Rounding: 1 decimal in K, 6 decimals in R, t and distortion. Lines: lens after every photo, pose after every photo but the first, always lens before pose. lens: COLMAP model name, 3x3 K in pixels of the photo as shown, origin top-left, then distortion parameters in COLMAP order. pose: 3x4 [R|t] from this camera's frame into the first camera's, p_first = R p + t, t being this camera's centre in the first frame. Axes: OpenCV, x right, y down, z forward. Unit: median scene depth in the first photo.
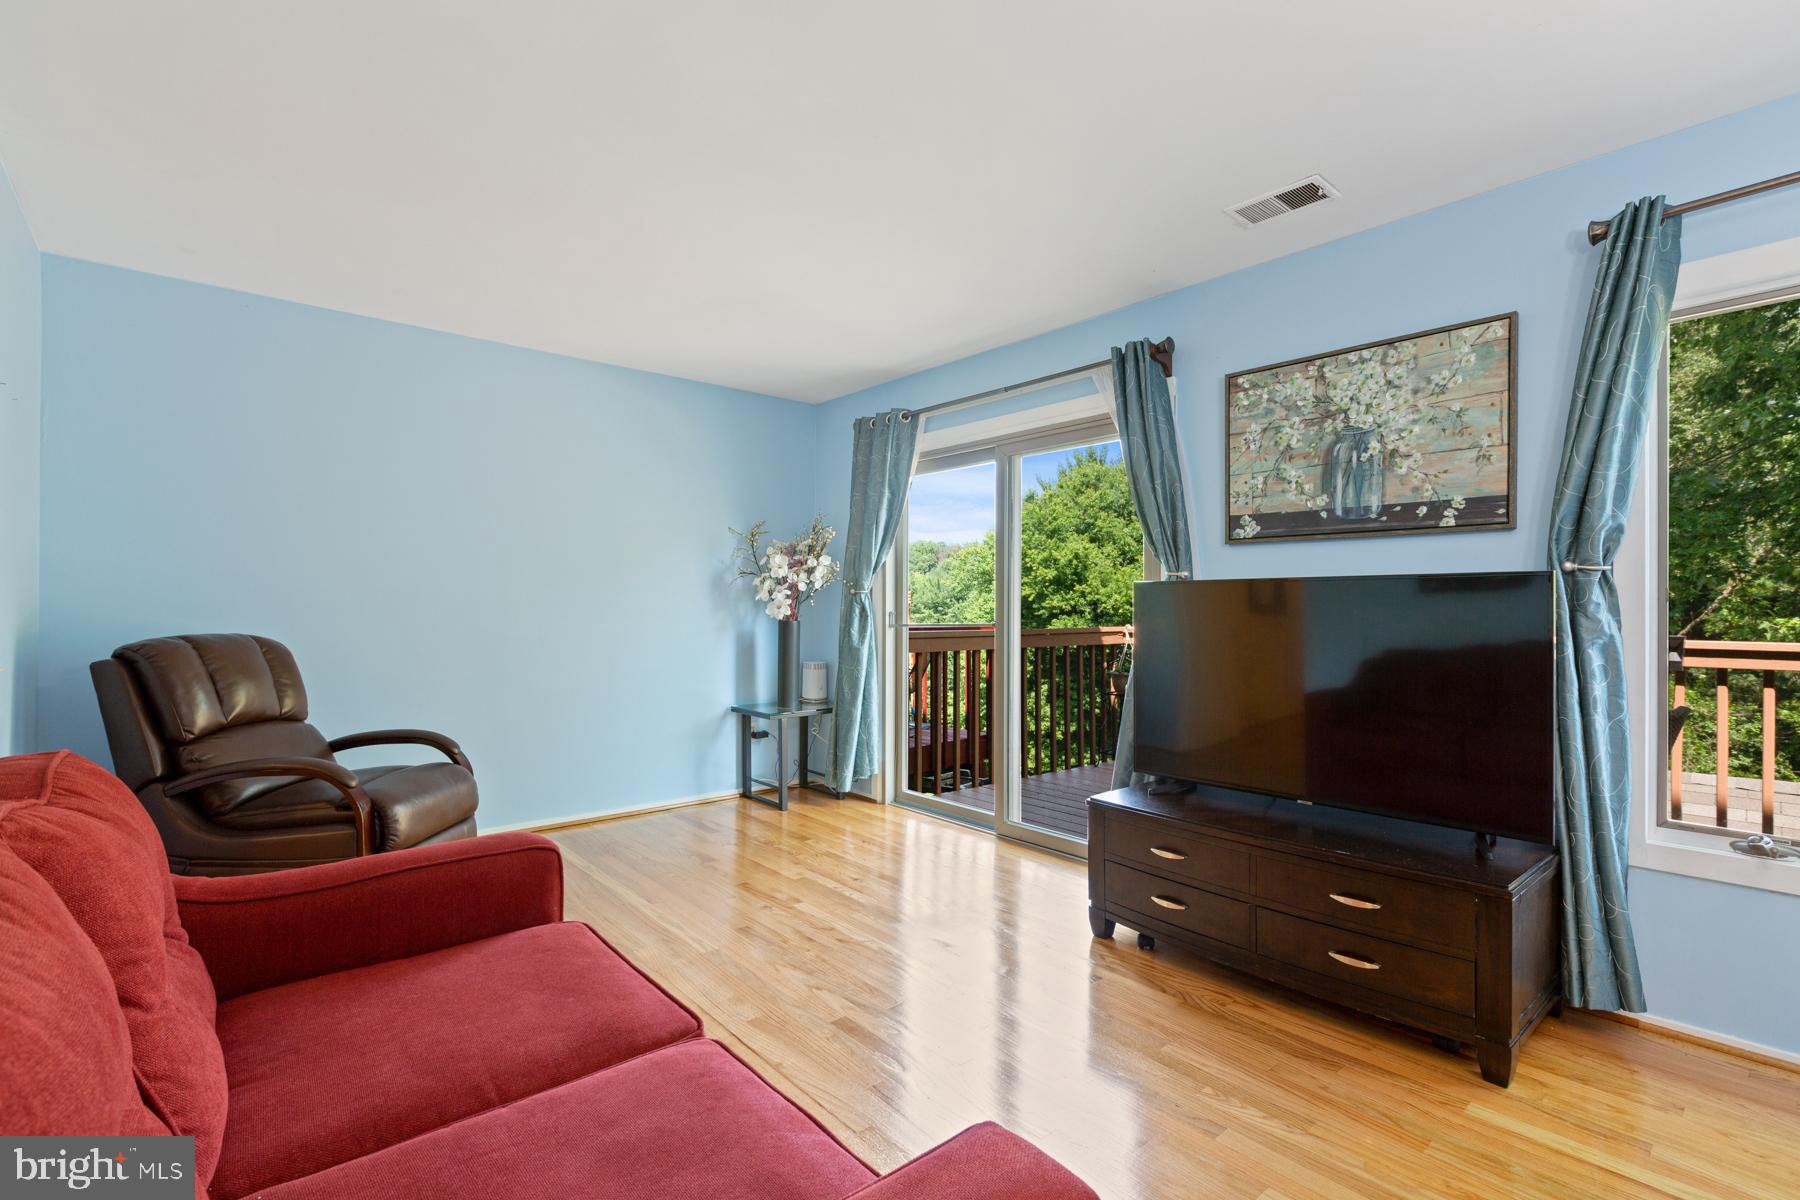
lens RADIAL K [[810.4, 0, 906.4], [0, 810.4, 604.5], [0, 0, 1]] dist [-0.004748, -0.000832]
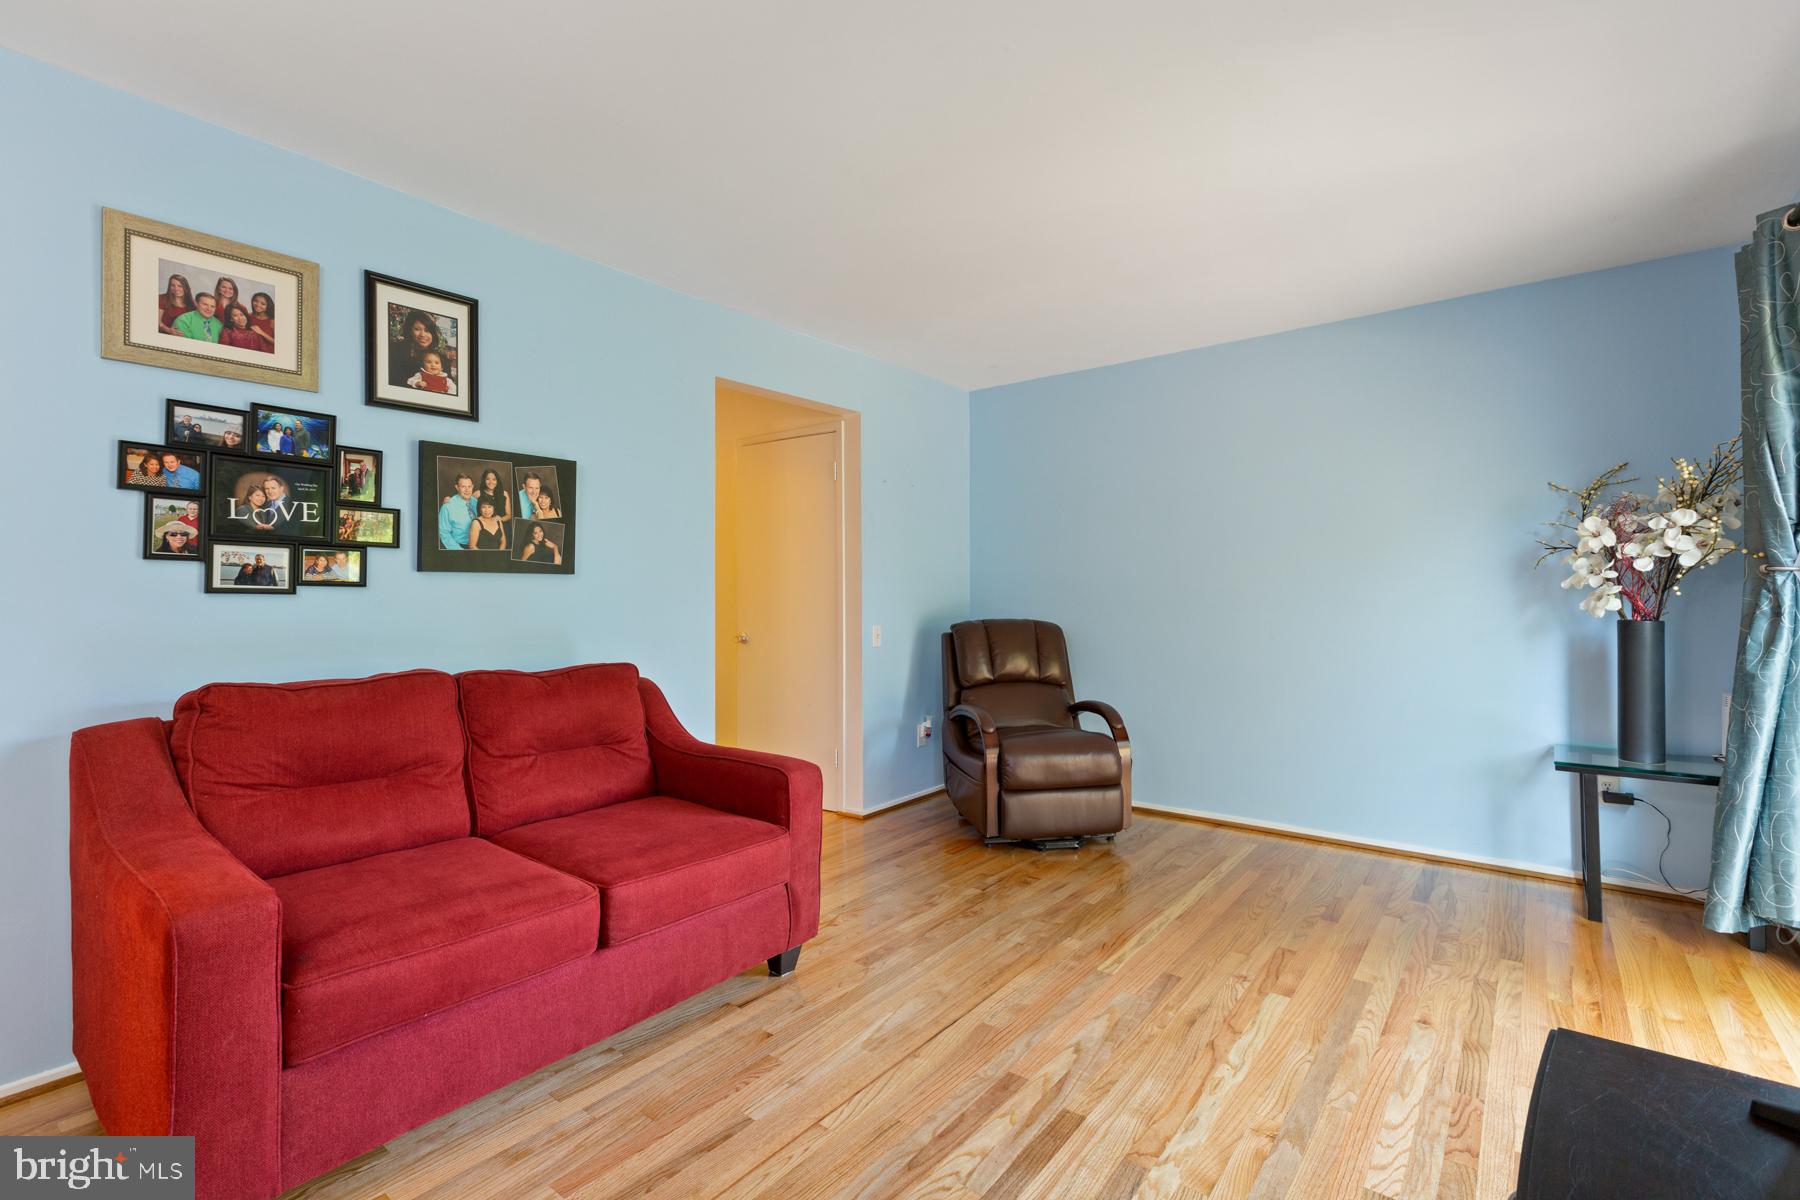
lens RADIAL K [[810.4, 0, 905.0], [0, 810.4, 597.2], [0, 0, 1]] dist [-0.004748, -0.000832]
pose [[0.181757, -0.009063, -0.983302, 0.490751], [0.005263, 0.999952, -0.008243, 0.005902], [0.983329, -0.003677, 0.181796, 0.477533]]
